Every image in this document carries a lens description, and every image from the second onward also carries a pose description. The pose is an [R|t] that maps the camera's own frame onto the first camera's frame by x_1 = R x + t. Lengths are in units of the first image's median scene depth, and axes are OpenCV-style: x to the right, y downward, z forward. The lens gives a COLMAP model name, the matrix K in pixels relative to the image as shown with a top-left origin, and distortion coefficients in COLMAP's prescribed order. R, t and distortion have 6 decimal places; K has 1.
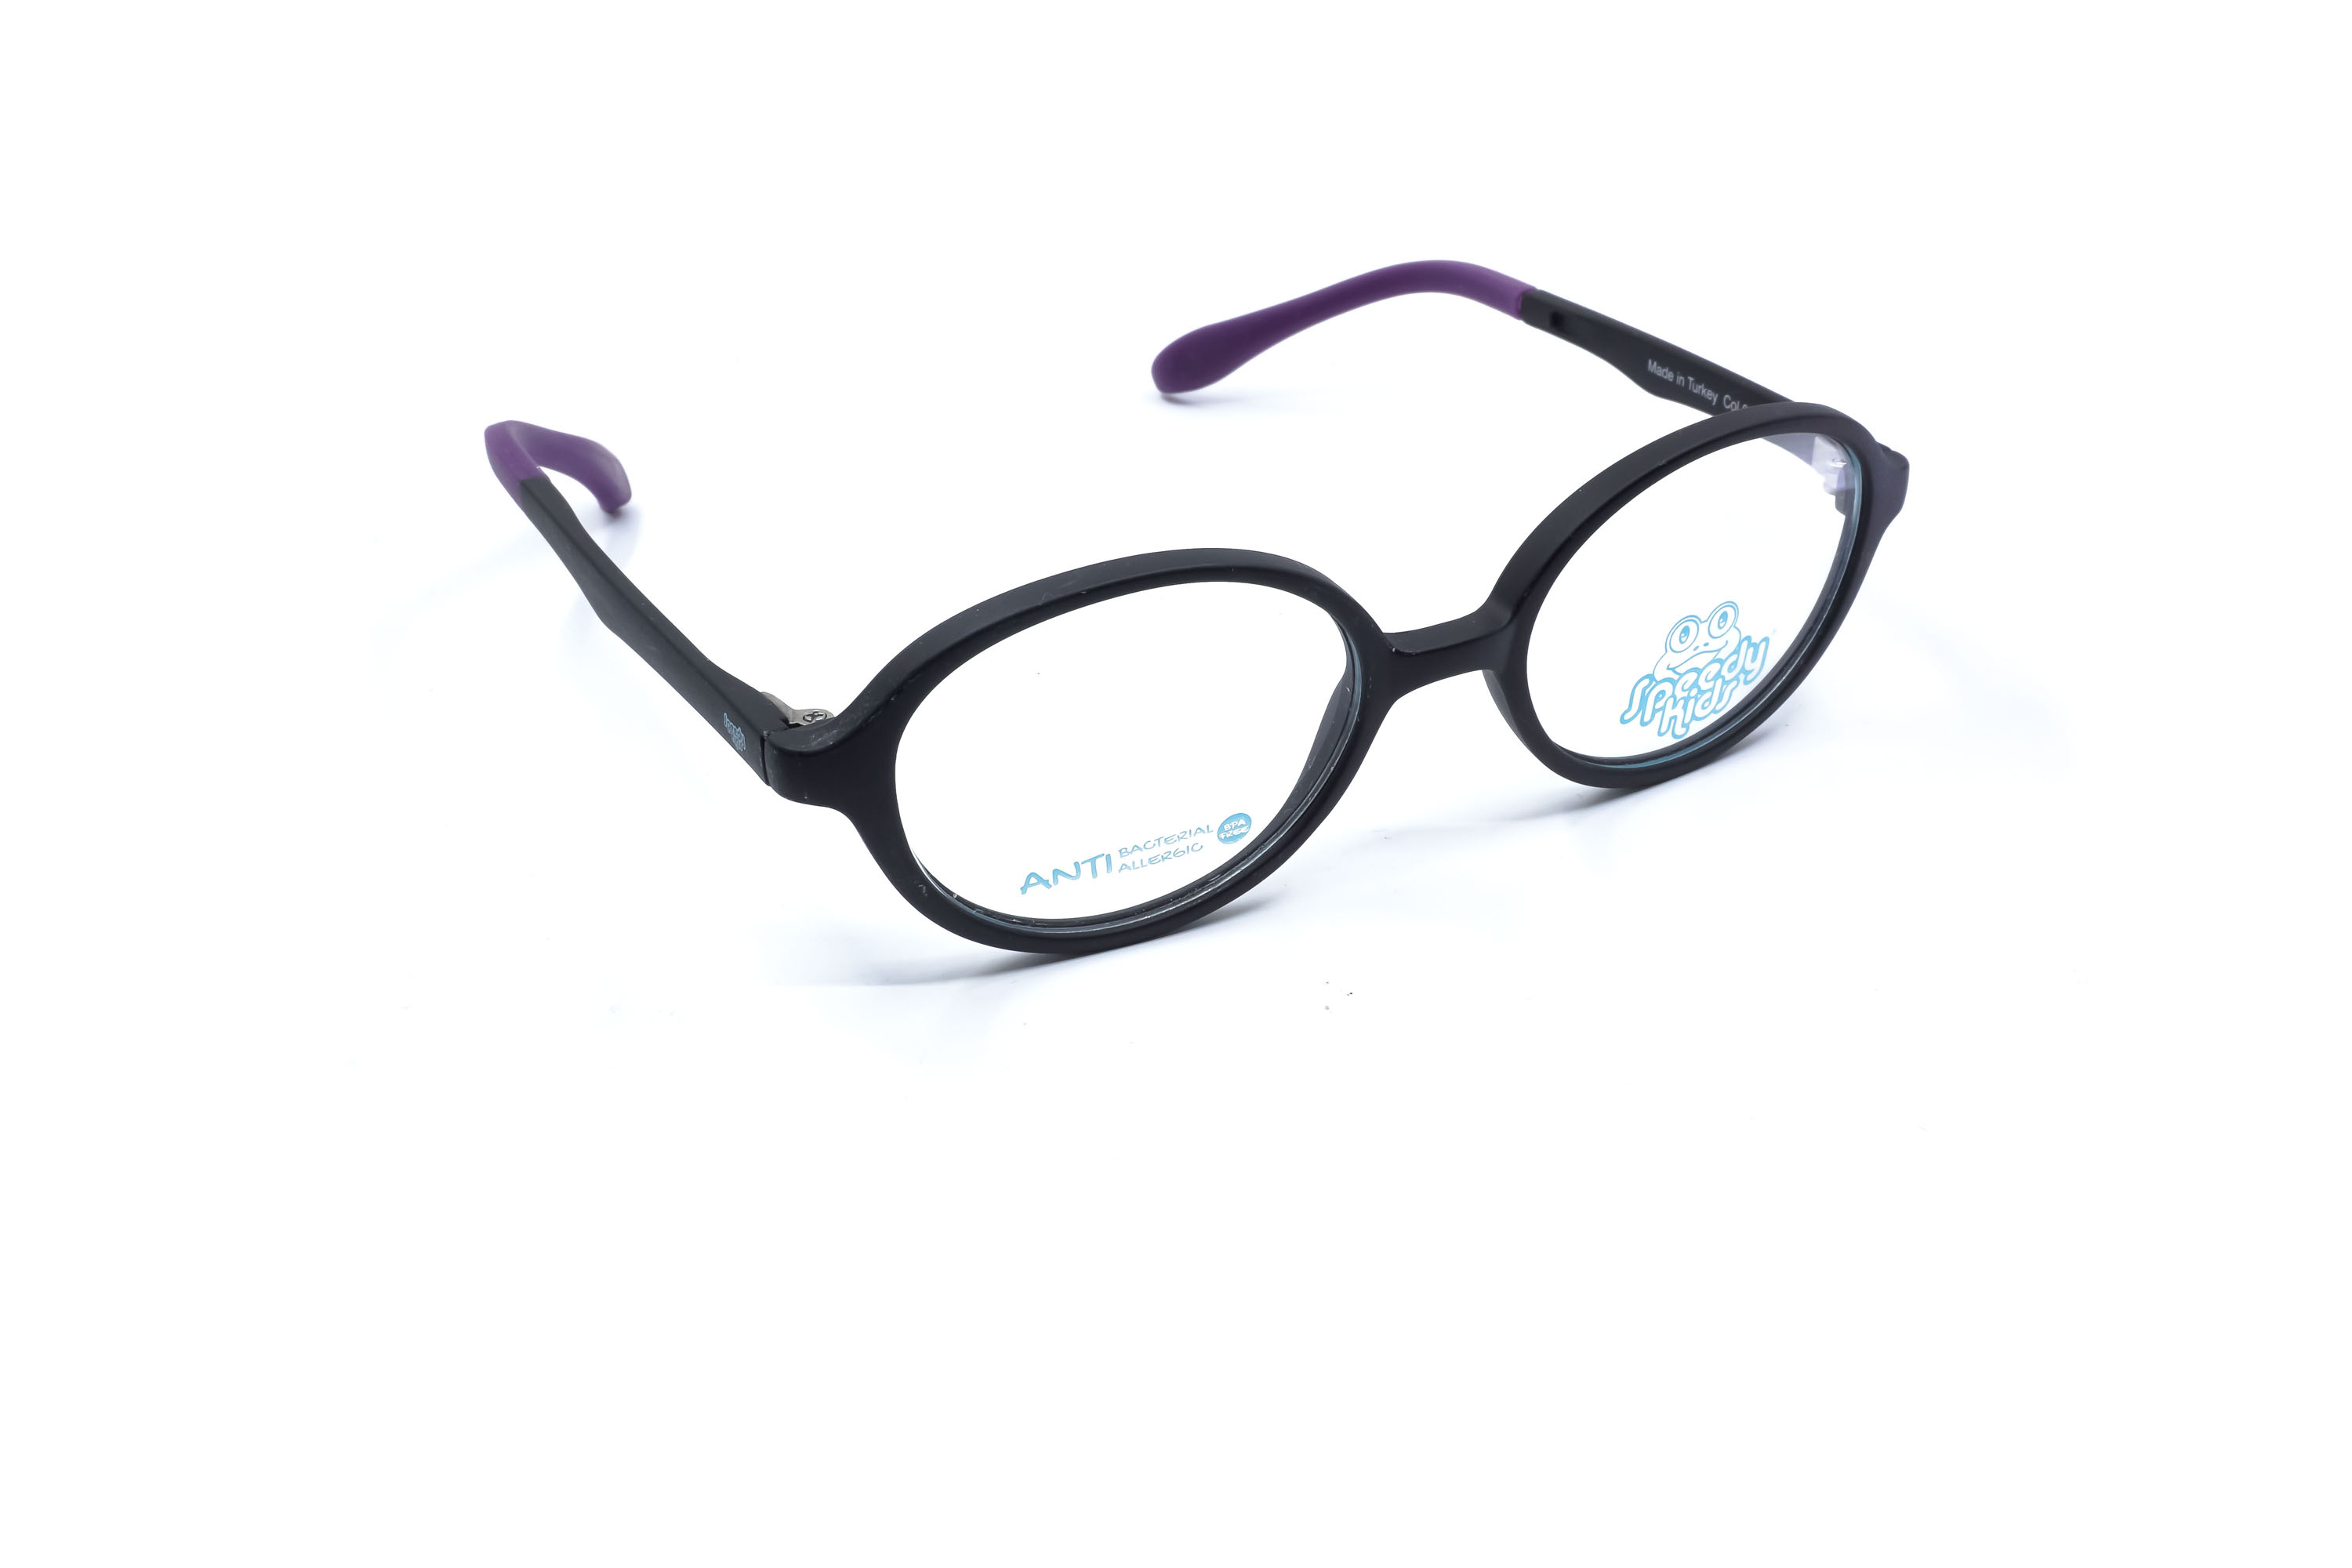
lens RADIAL K [[2444.1, 0, 1178.0], [0, 2444.1, 783.8], [0, 0, 1]] dist [0.034104, 0.000000]
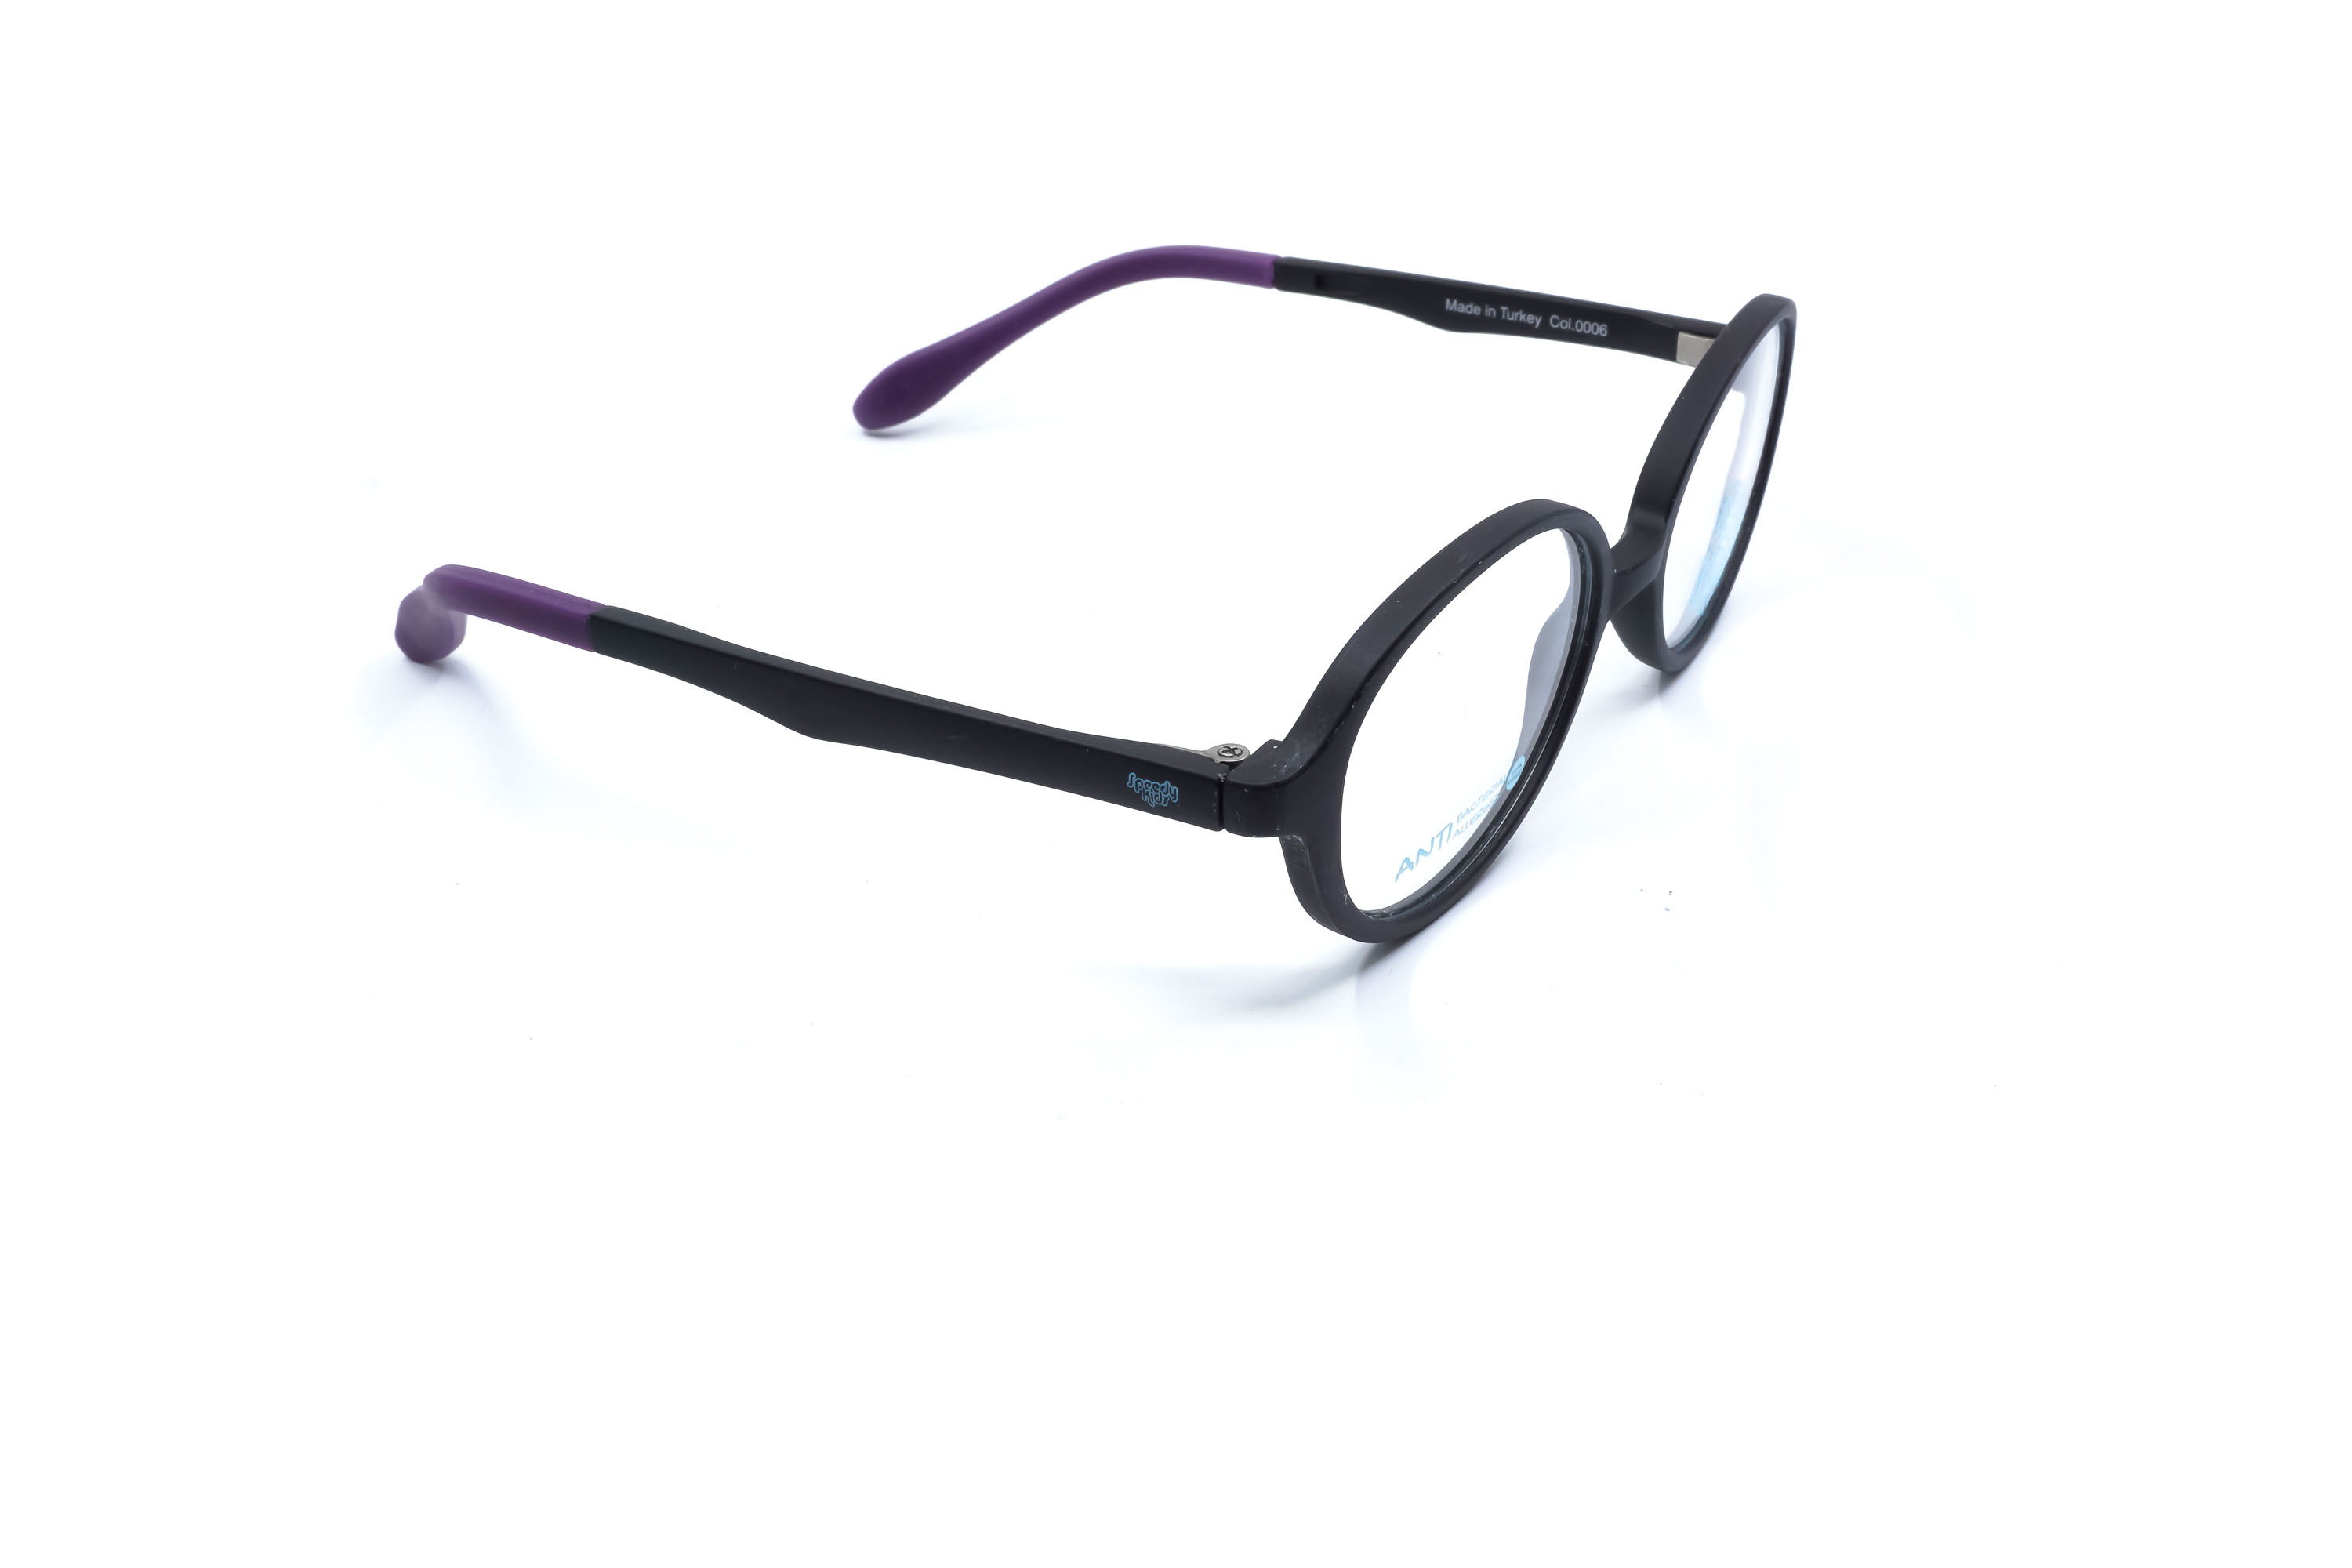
lens RADIAL K [[2444.1, 0, 1178.7], [0, 2444.1, 780.2], [0, 0, 1]] dist [0.034104, 0.000000]
pose [[0.868087, -0.242450, 0.433178, -0.511951], [0.247031, 0.967883, 0.046677, -0.058182], [-0.430582, 0.066489, 0.900099, 0.118999]]
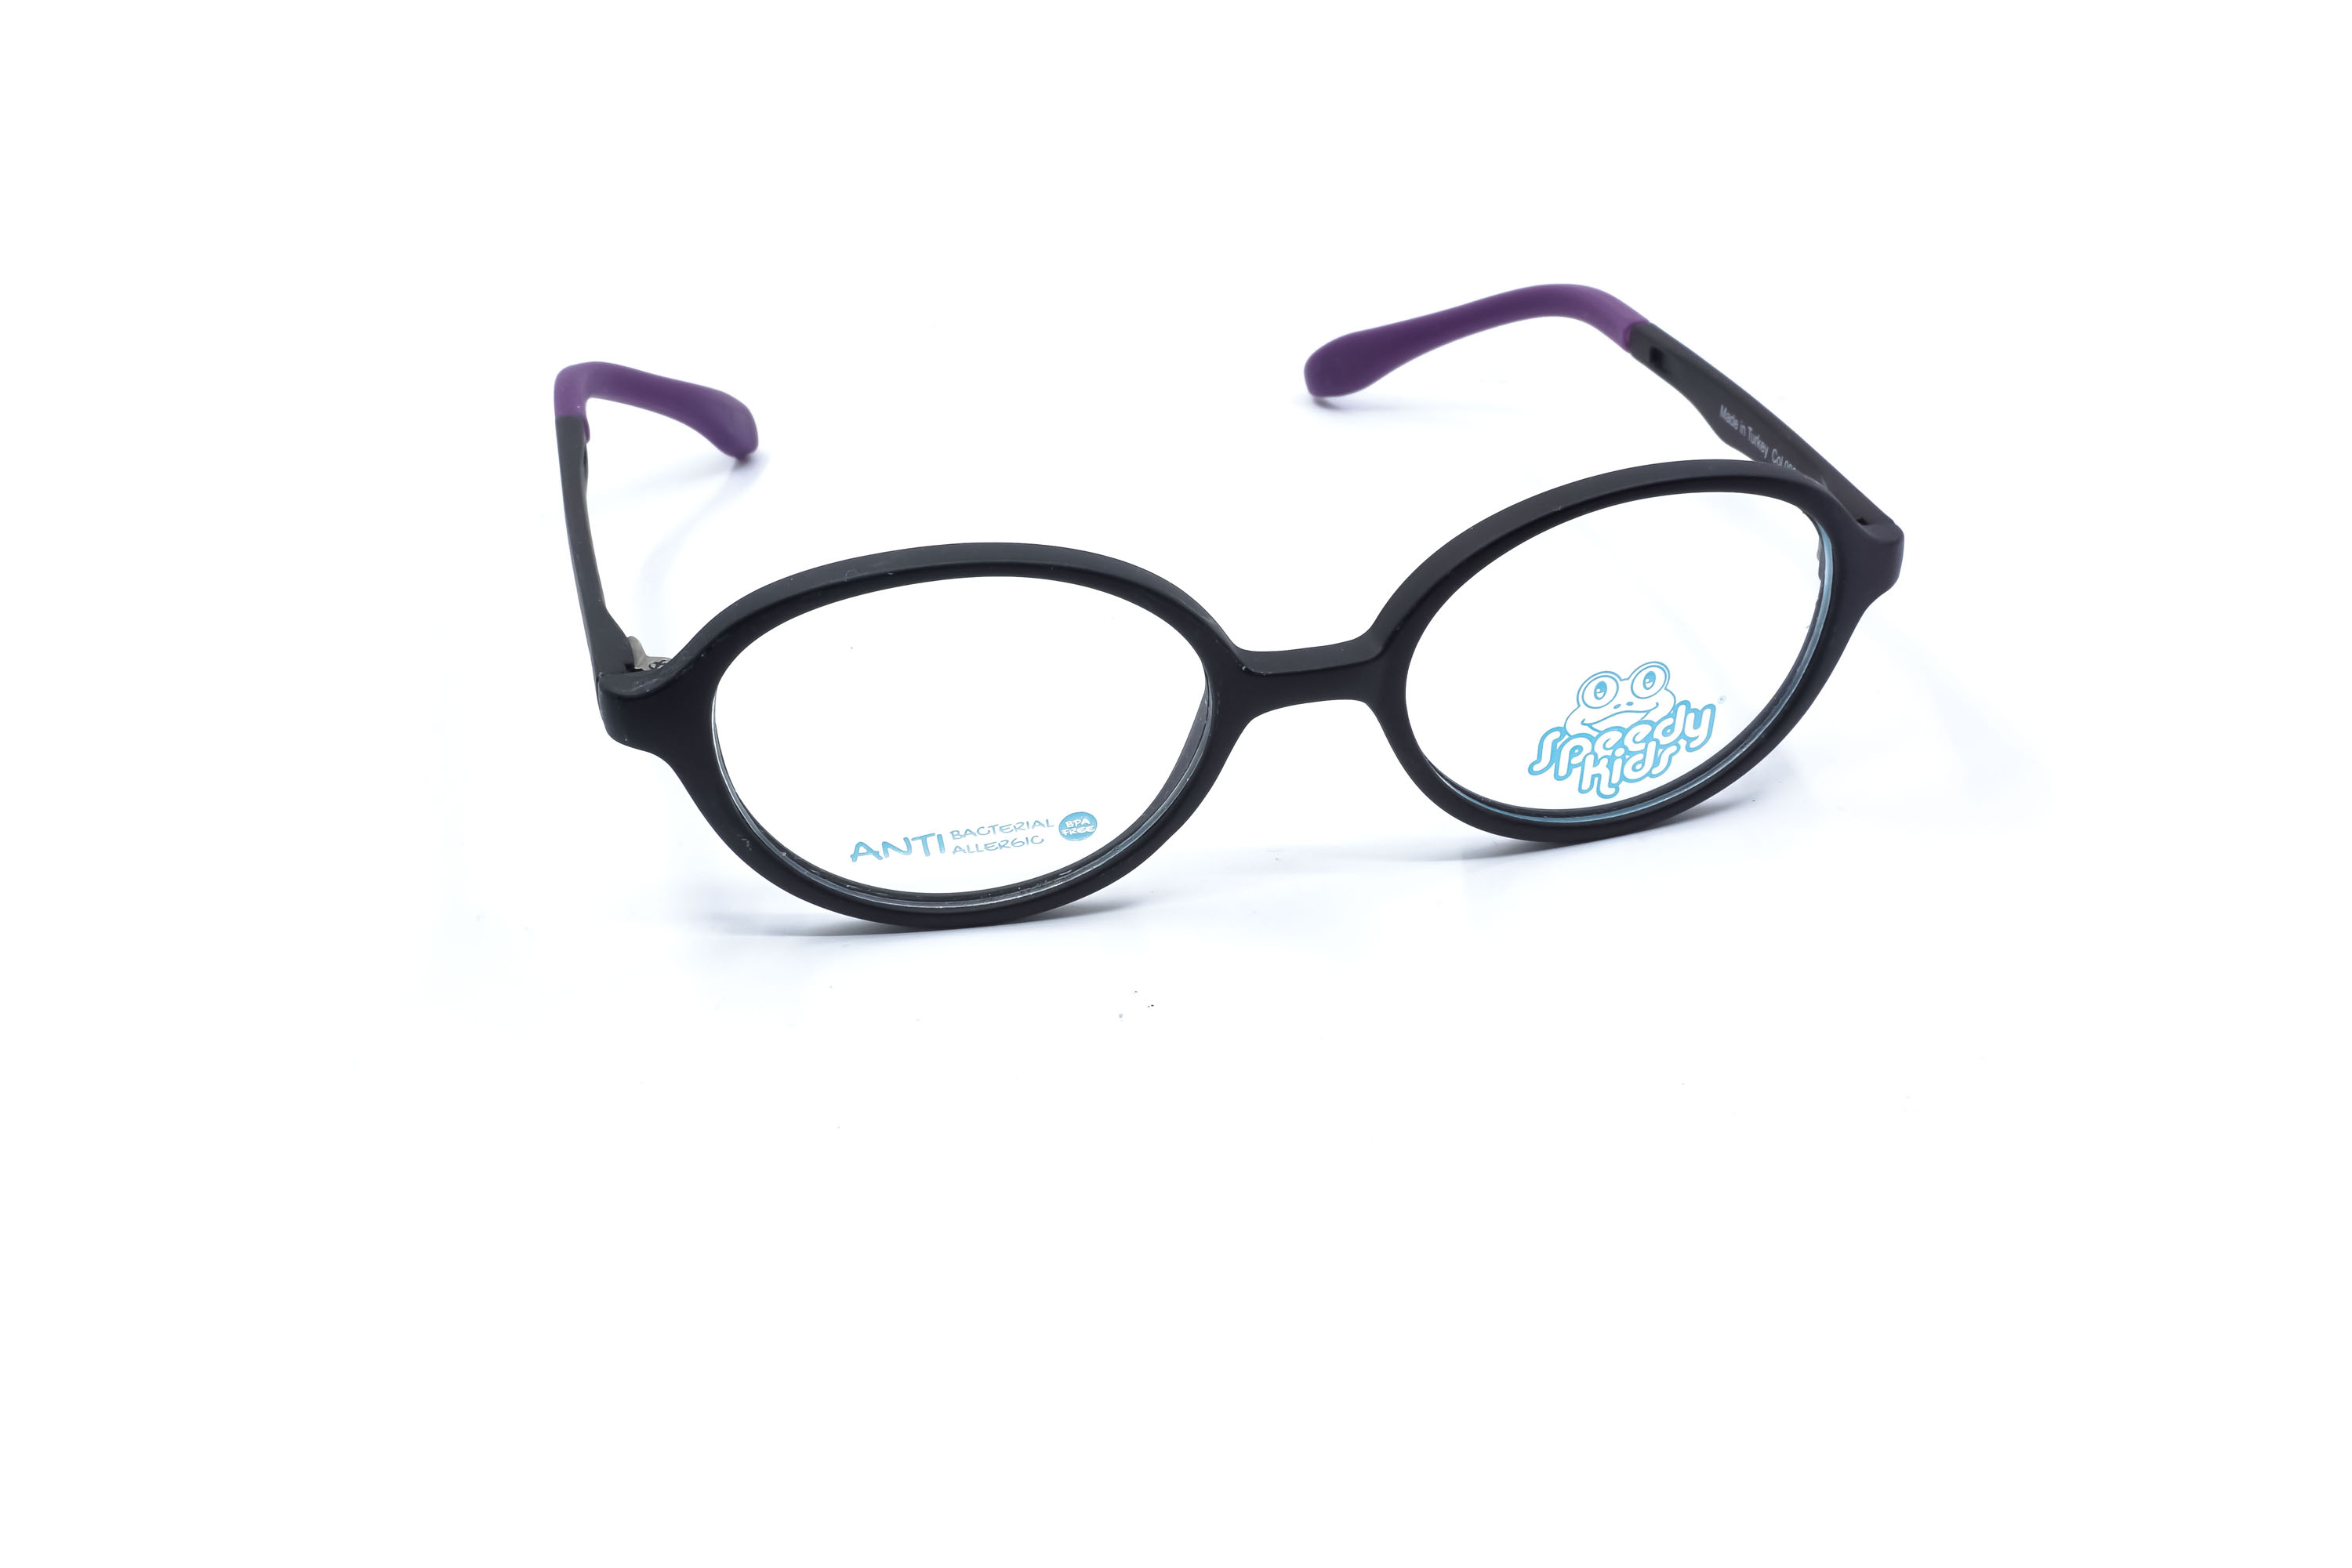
lens RADIAL K [[2444.1, 0, 1176.7], [0, 2444.1, 767.4], [0, 0, 1]] dist [0.034104, 0.000000]
pose [[0.966257, 0.126944, -0.224128, 0.263789], [-0.127333, 0.991778, 0.012780, -0.022078], [0.223907, 0.016190, 0.974476, 0.029481]]
